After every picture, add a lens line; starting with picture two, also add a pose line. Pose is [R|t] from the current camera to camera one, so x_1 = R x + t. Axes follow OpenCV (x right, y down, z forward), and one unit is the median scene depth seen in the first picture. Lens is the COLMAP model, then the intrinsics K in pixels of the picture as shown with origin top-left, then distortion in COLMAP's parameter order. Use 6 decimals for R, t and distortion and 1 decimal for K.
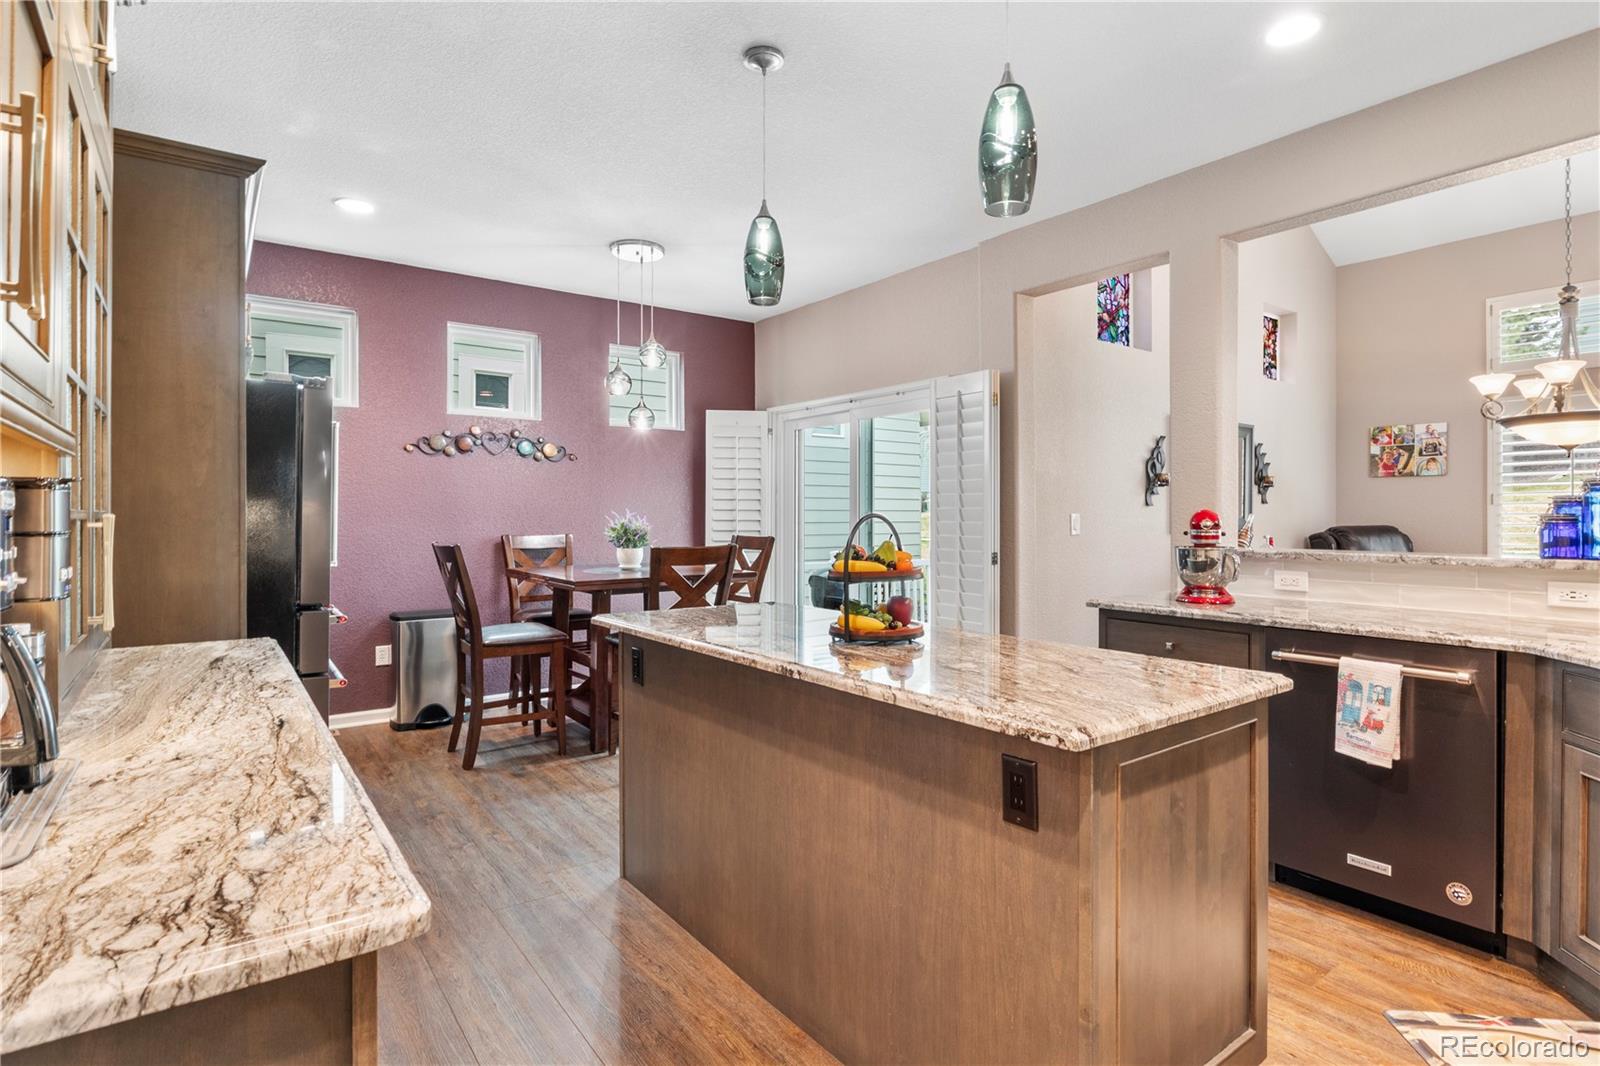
lens RADIAL K [[815.8, 0, 800.9], [0, 815.8, 517.5], [0, 0, 1]] dist [-0.009216, -0.001711]
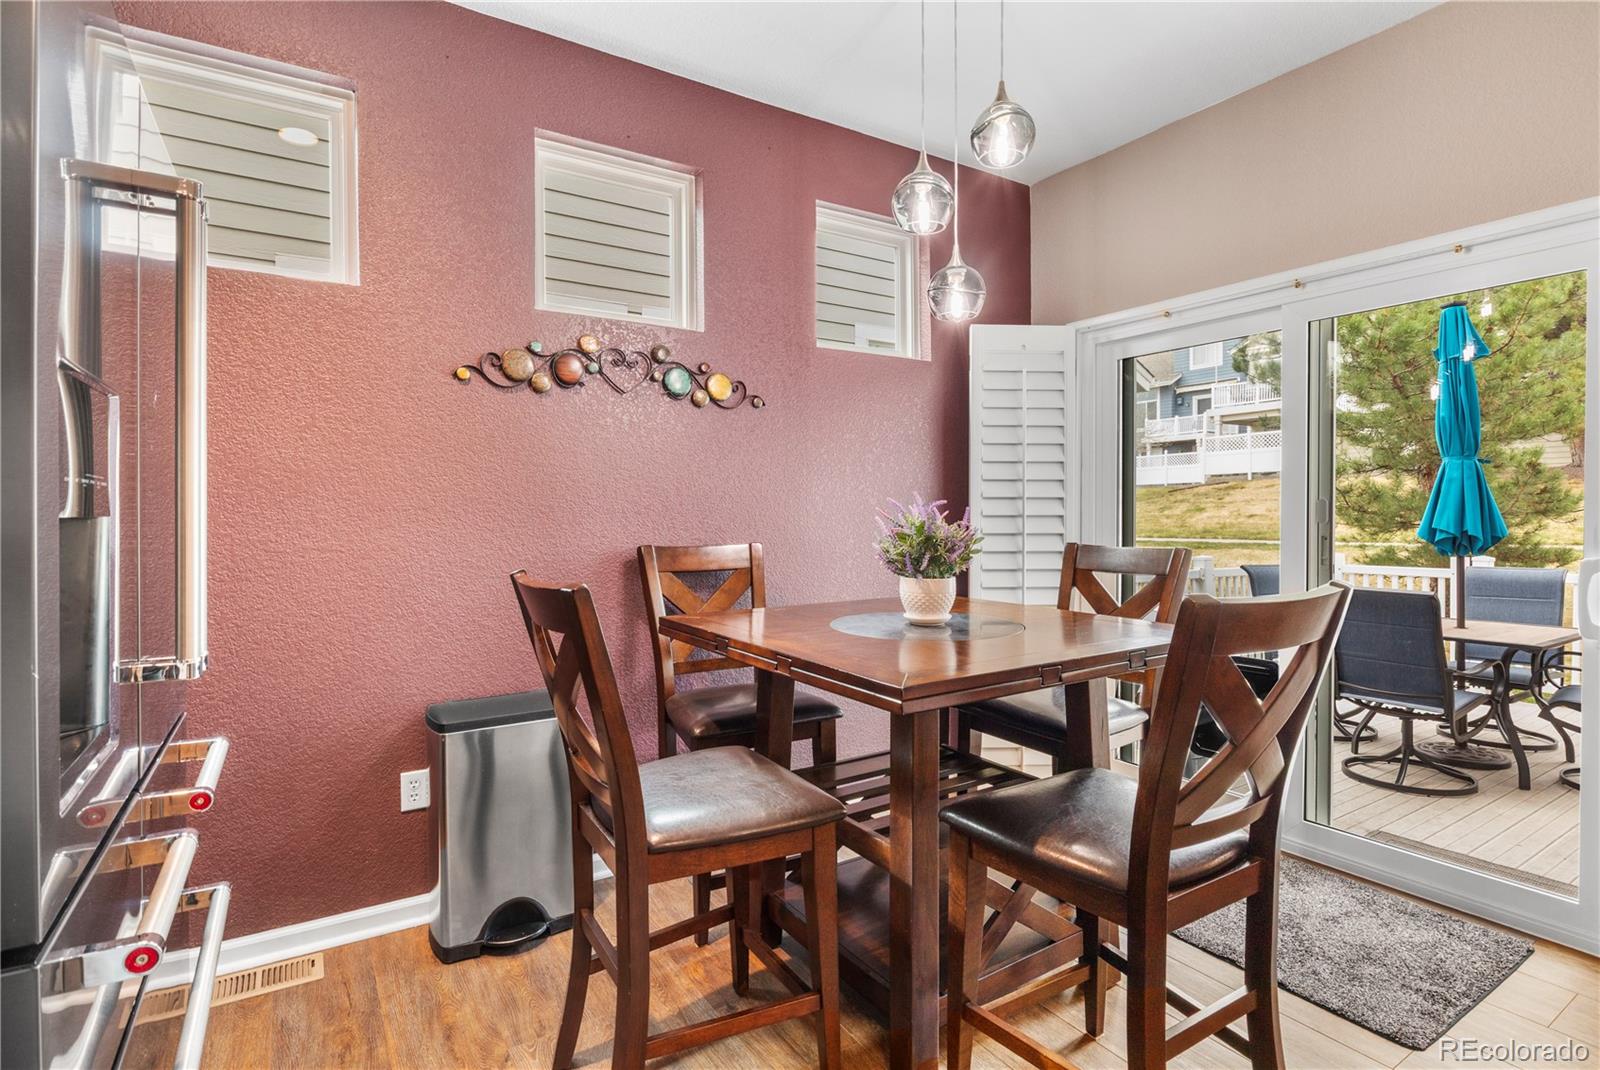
lens RADIAL K [[815.8, 0, 803.3], [0, 815.8, 525.9], [0, 0, 1]] dist [-0.009216, -0.001711]
pose [[0.997372, -0.002611, -0.072406, -0.230164], [0.003547, 0.999912, 0.012805, 0.002260], [0.072366, -0.013028, 0.997293, 0.500888]]
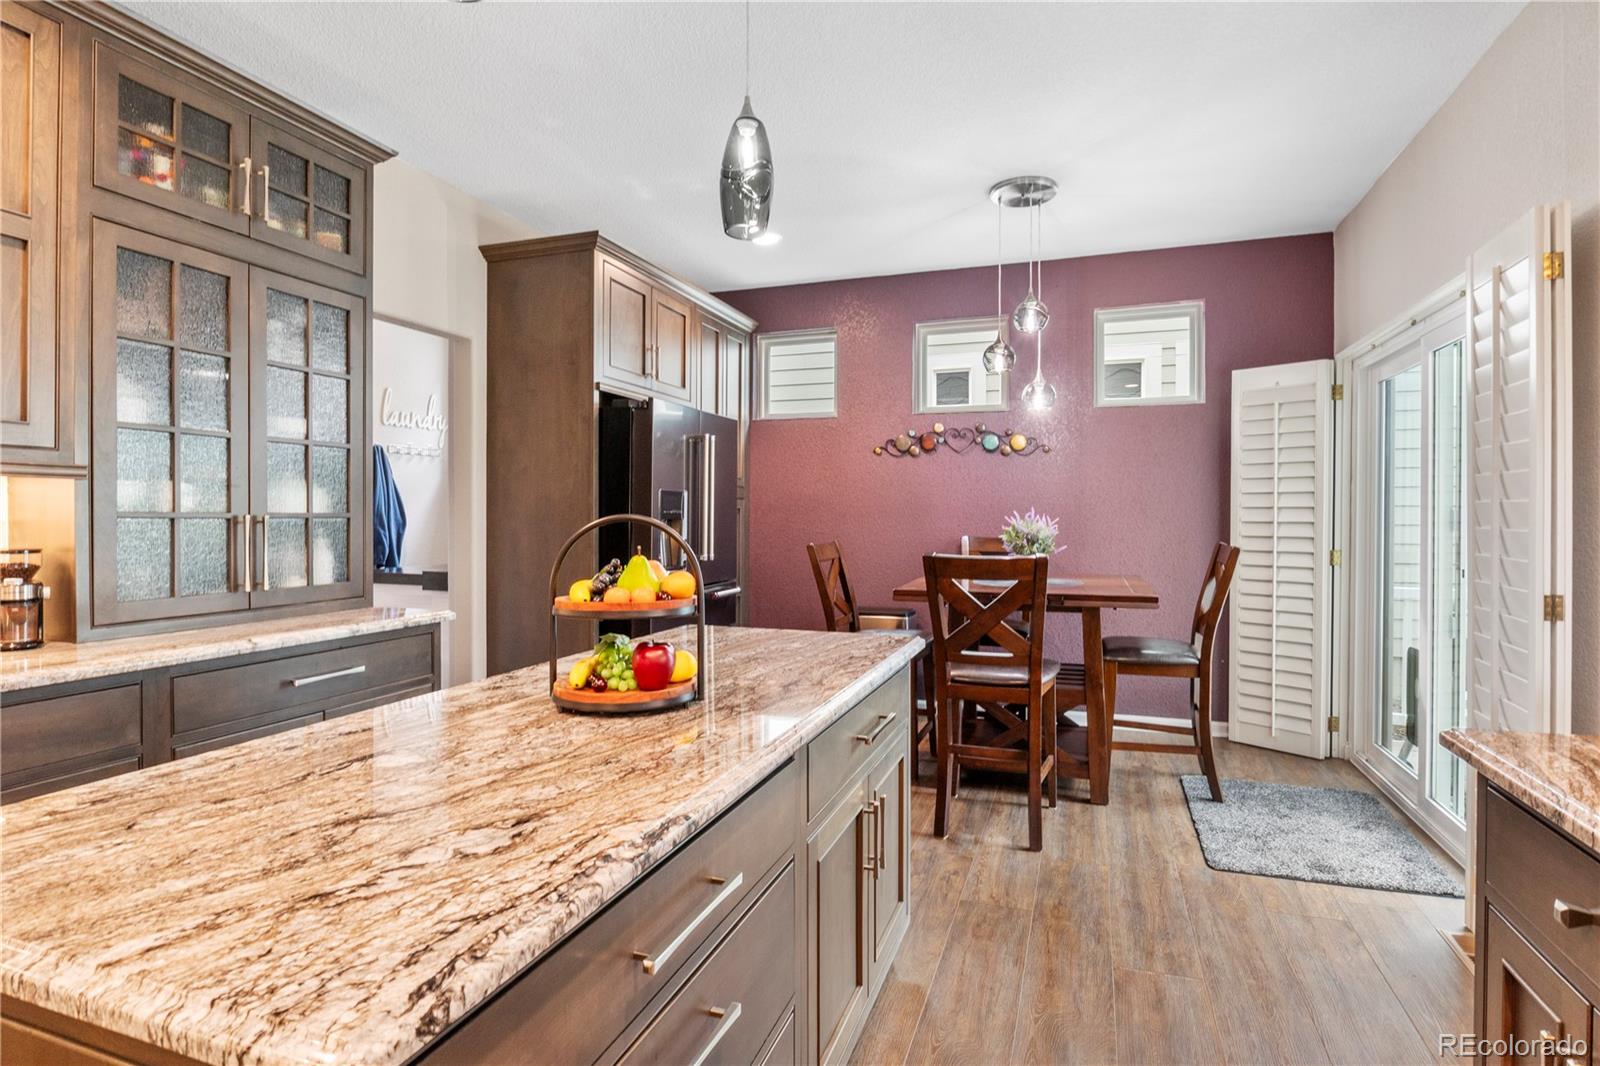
lens RADIAL K [[815.8, 0, 799.8], [0, 815.8, 522.1], [0, 0, 1]] dist [-0.009216, -0.001711]
pose [[0.556329, 0.005055, -0.830947, 0.320634], [-0.001021, 0.999985, 0.005400, -0.000381], [0.830962, -0.002156, 0.556325, 0.328793]]
